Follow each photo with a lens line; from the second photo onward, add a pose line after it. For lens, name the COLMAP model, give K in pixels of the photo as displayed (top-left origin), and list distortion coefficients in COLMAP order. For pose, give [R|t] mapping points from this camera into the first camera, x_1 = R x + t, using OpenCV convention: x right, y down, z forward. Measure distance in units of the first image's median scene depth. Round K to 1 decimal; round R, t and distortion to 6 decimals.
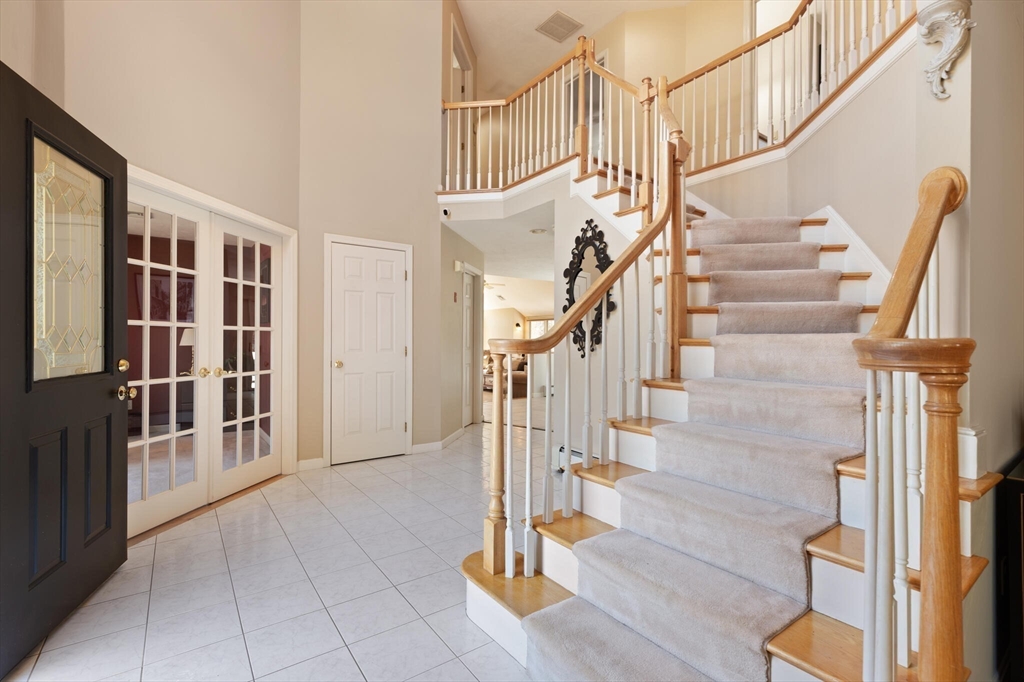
lens RADIAL K [[469.6, 0, 510.6], [0, 469.6, 336.9], [0, 0, 1]] dist [0.004371, 0.000530]
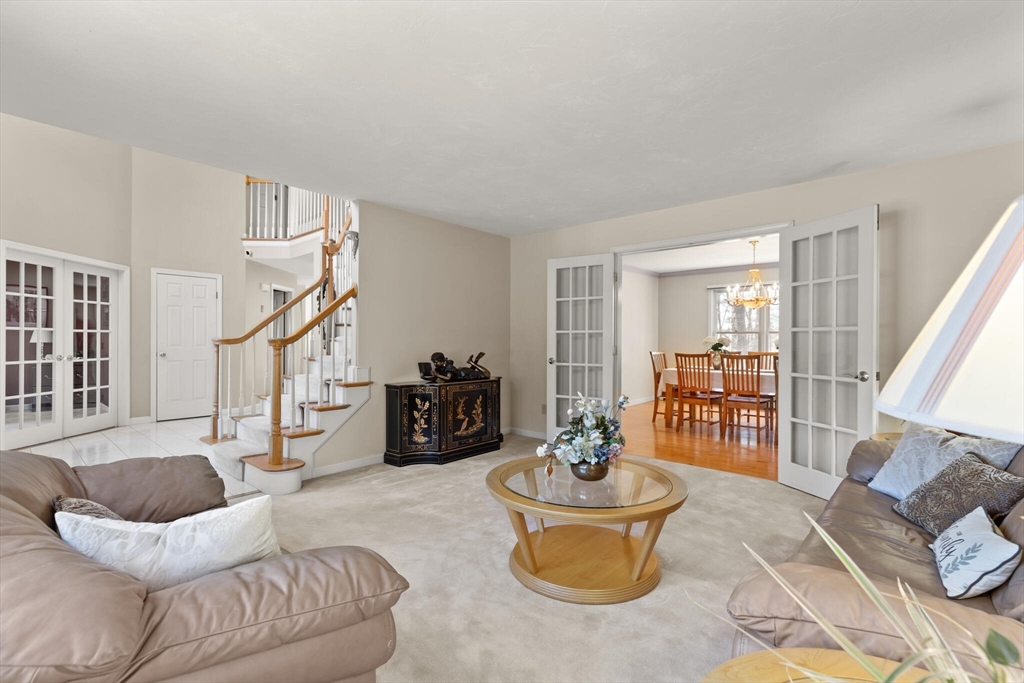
lens RADIAL K [[469.6, 0, 514.0], [0, 469.6, 339.4], [0, 0, 1]] dist [0.004371, 0.000530]
pose [[0.977271, 0.002072, 0.211985, 0.484069], [-0.003338, 0.999979, 0.005612, -0.003105], [-0.211969, -0.006192, 0.977257, -0.832814]]
